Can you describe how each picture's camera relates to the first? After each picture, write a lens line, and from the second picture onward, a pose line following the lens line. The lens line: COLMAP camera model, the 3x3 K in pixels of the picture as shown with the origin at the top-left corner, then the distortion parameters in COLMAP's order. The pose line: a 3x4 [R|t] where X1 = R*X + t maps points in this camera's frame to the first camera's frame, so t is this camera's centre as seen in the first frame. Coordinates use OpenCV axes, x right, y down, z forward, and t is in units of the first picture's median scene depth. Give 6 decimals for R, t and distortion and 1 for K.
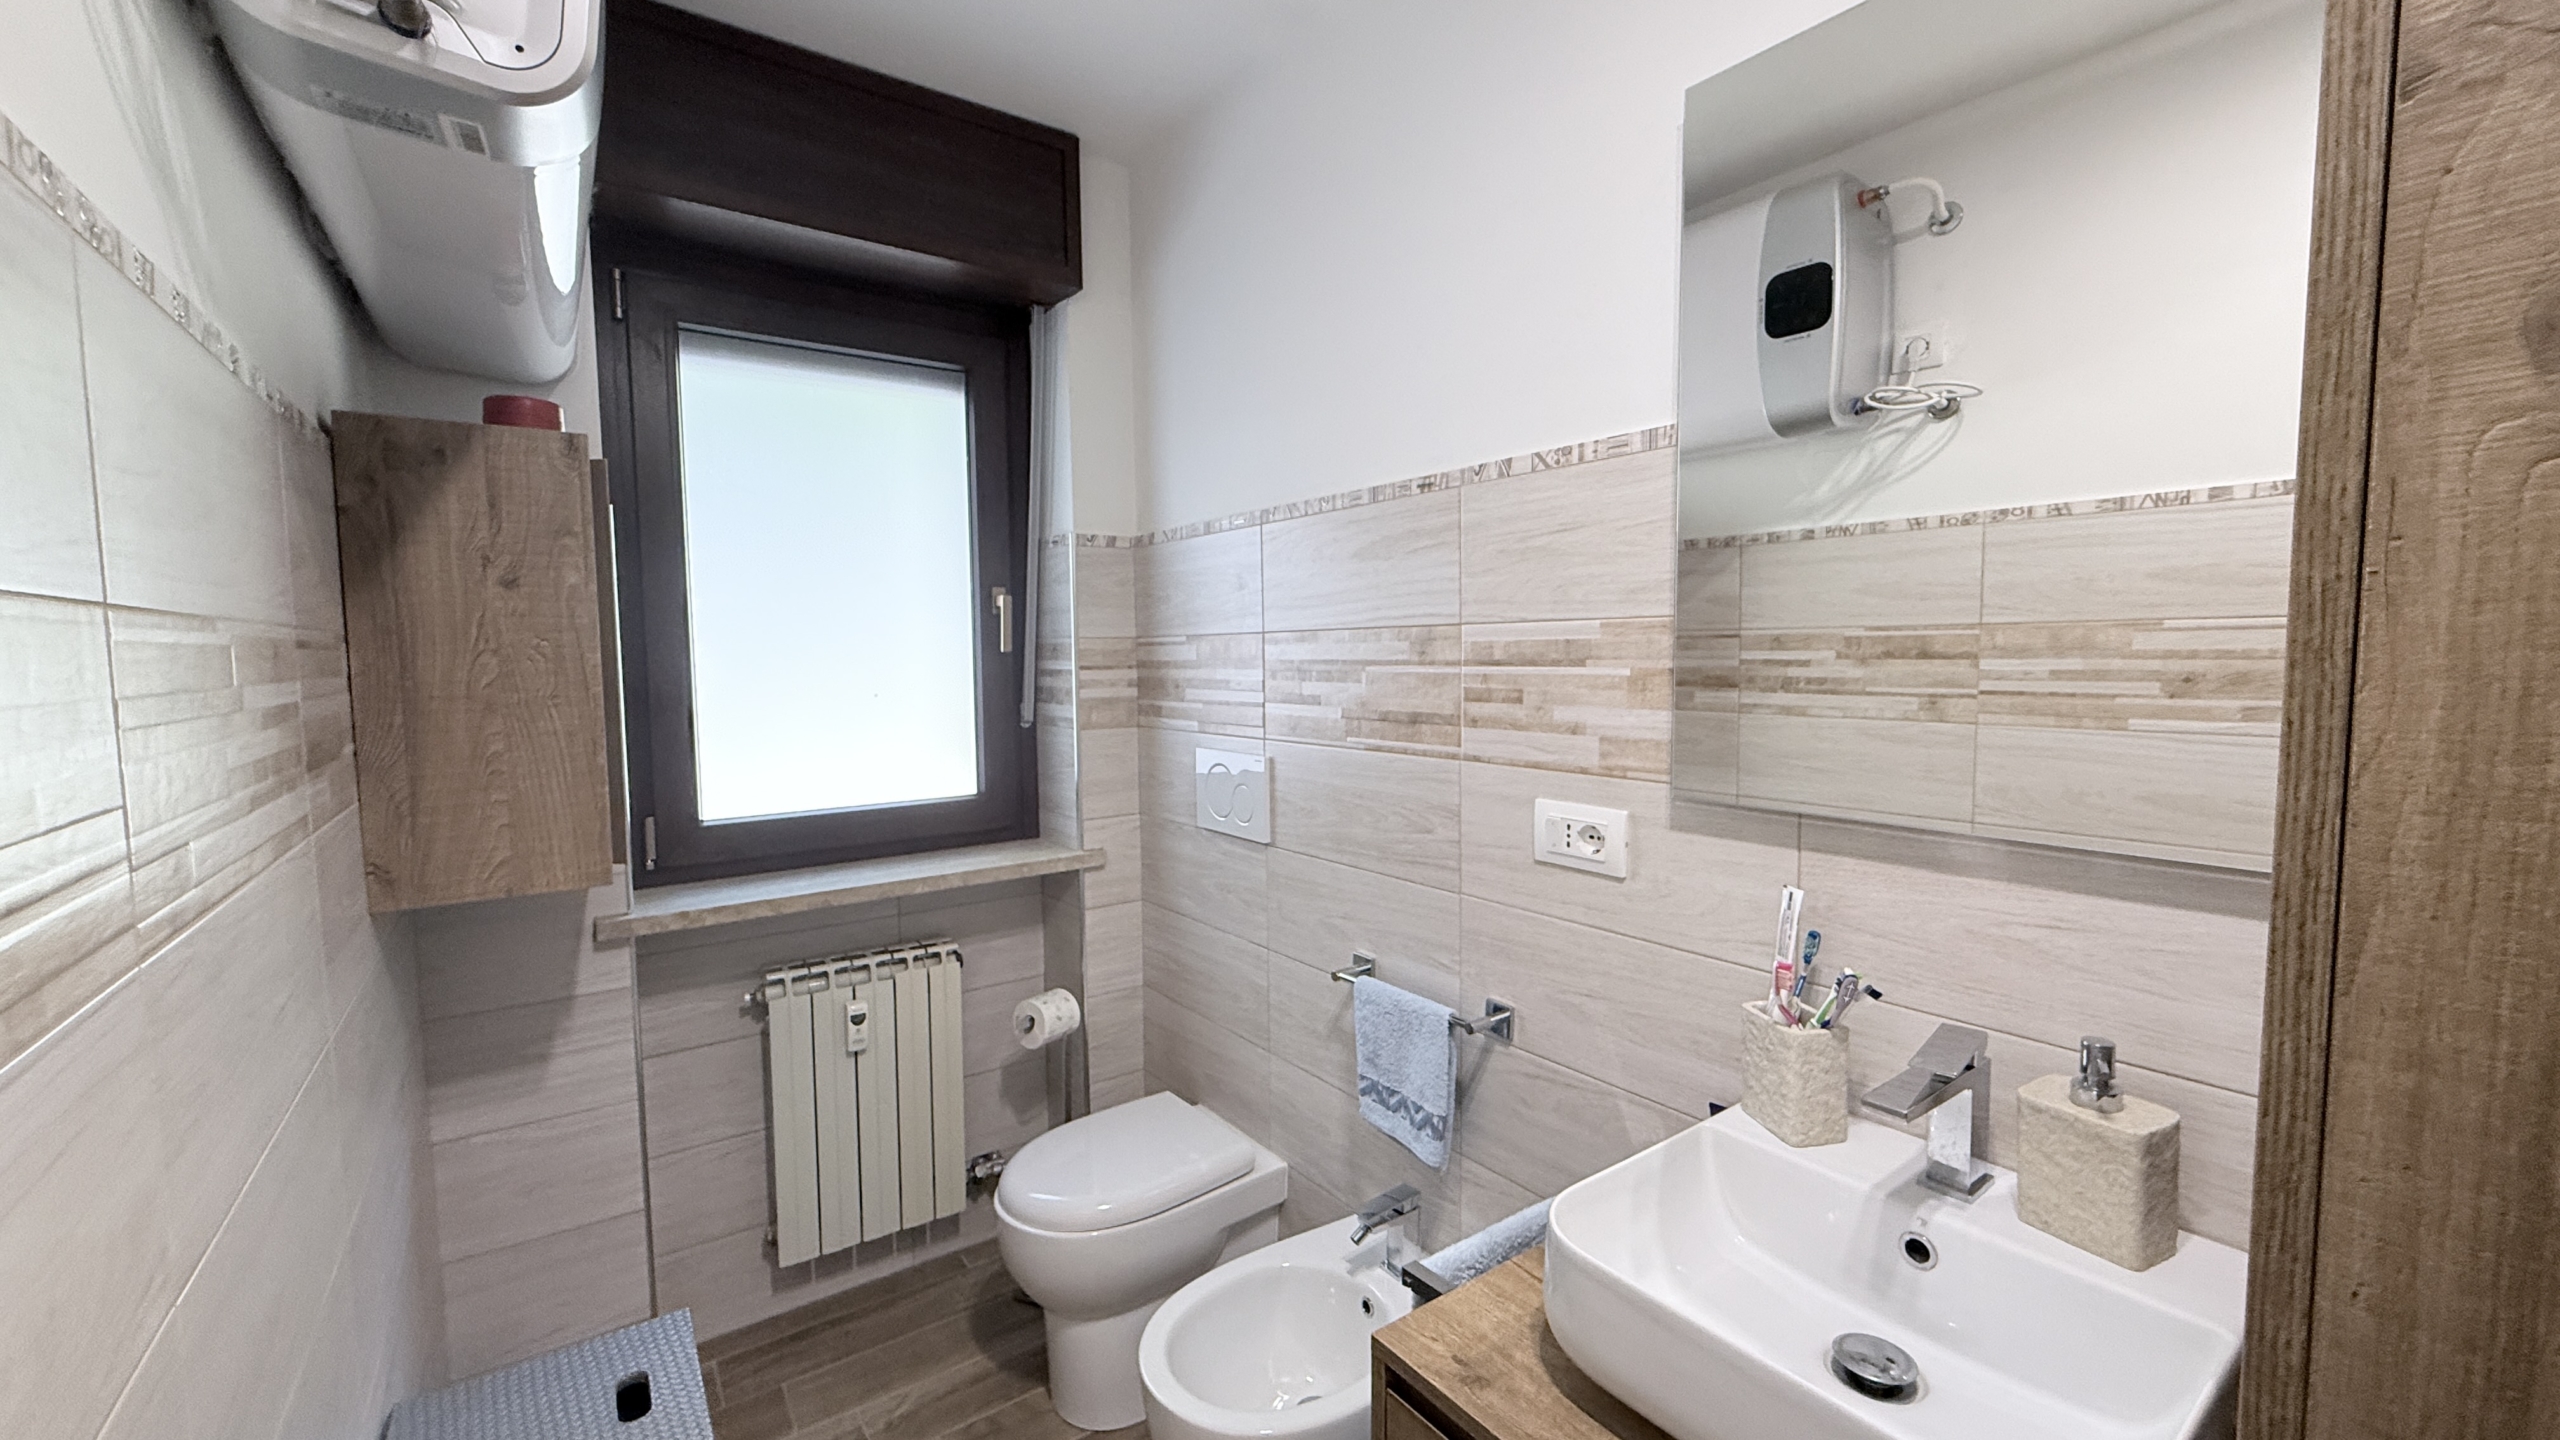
lens RADIAL K [[1014.7, 0, 1276.4], [0, 1014.7, 727.4], [0, 0, 1]] dist [-0.000318, 0.000184]
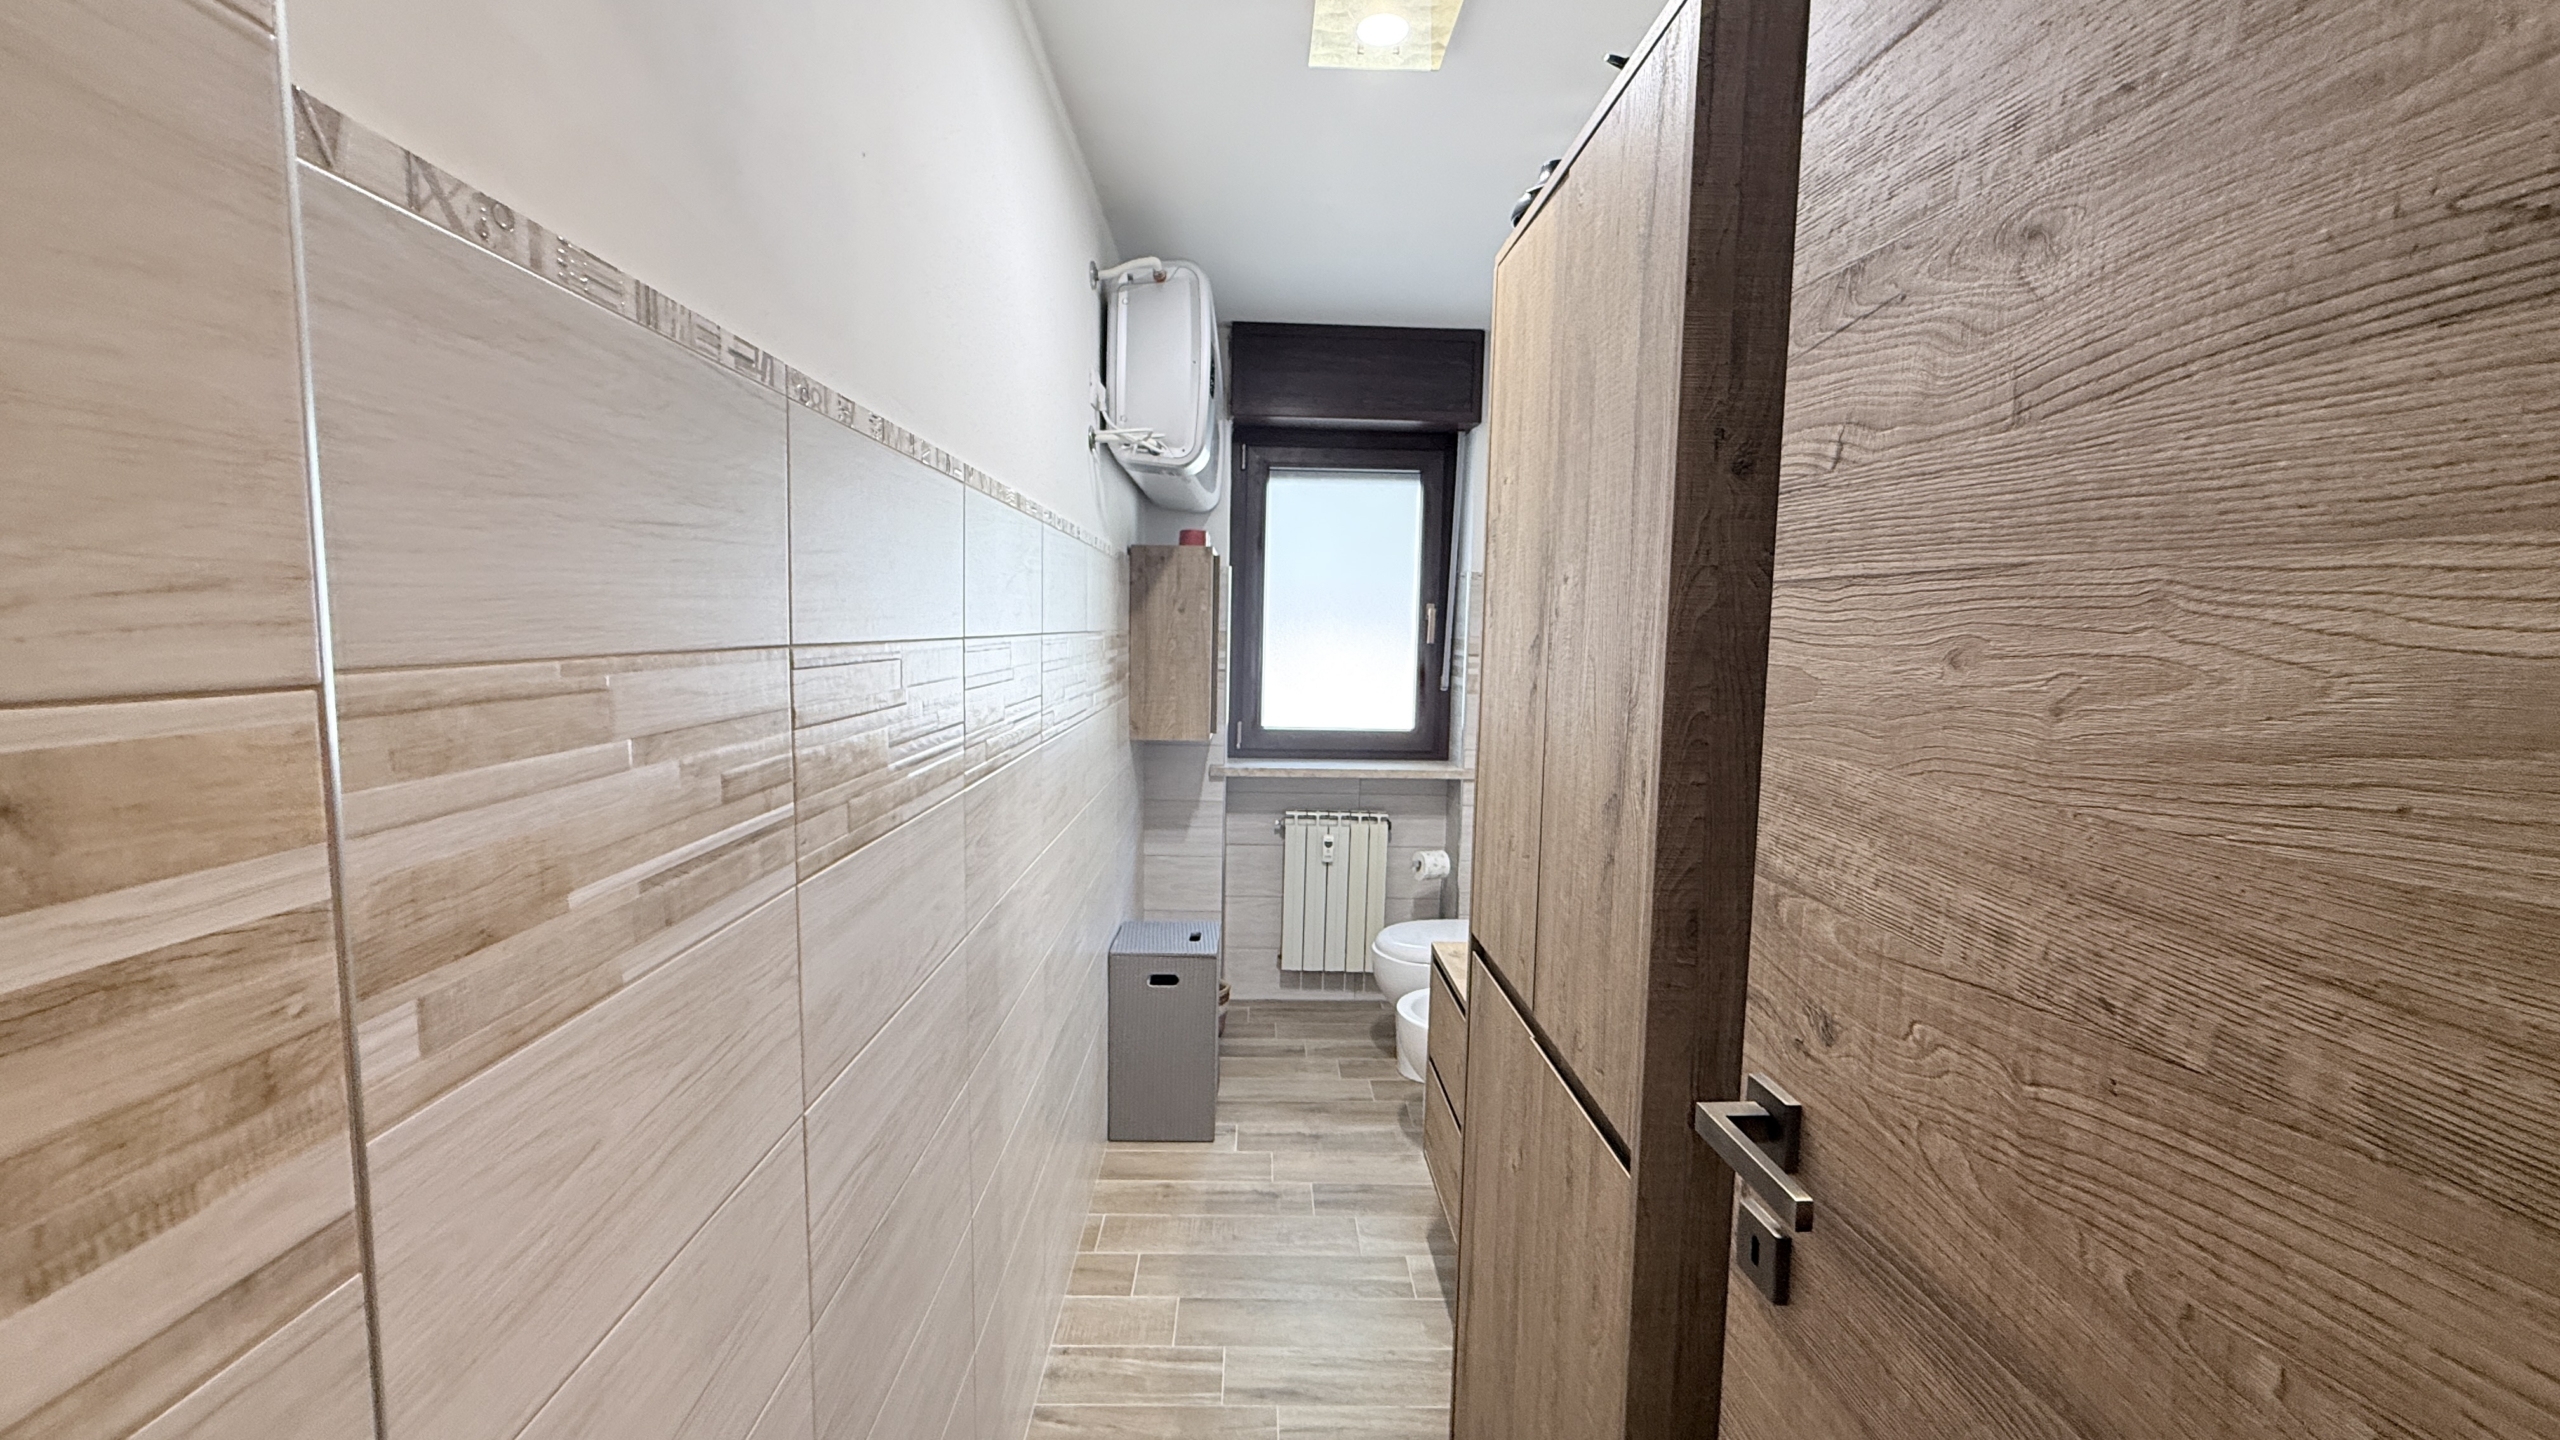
lens RADIAL K [[1014.7, 0, 1296.8], [0, 1014.7, 719.5], [0, 0, 1]] dist [-0.000318, 0.000184]
pose [[0.836982, 0.077441, -0.541722, 1.724383], [-0.070865, 0.996939, 0.033026, 0.037206], [0.542622, 0.010747, 0.839908, -1.889148]]
